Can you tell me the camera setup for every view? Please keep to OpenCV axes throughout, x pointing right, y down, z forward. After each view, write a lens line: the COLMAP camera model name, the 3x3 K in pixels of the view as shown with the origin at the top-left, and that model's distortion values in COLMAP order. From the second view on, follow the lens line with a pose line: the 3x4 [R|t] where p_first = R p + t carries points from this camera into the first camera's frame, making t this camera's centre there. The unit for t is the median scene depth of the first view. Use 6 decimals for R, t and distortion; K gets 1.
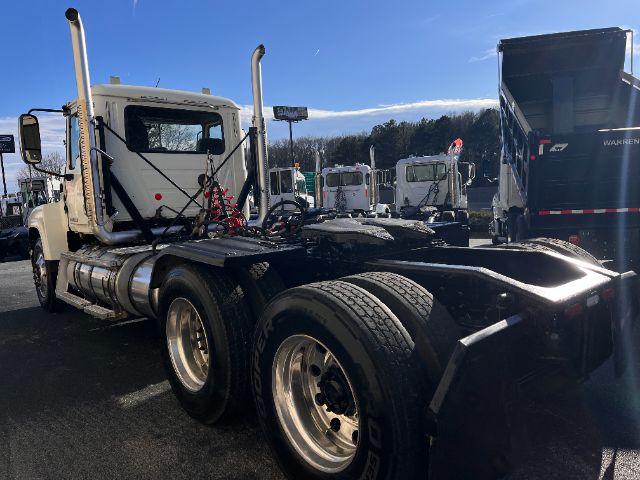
lens RADIAL K [[485.3, 0, 314.9], [0, 485.3, 239.0], [0, 0, 1]] dist [0.046394, -0.050527]
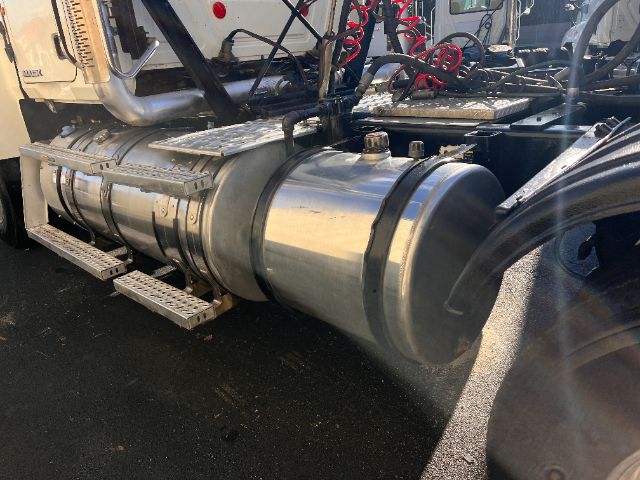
lens RADIAL K [[485.3, 0, 317.4], [0, 485.3, 239.9], [0, 0, 1]] dist [0.046394, -0.050527]
pose [[0.994957, -0.066359, 0.075219, -0.433066], [0.042743, 0.958884, 0.280562, -0.009999], [-0.090744, -0.275932, 0.956884, 0.779665]]
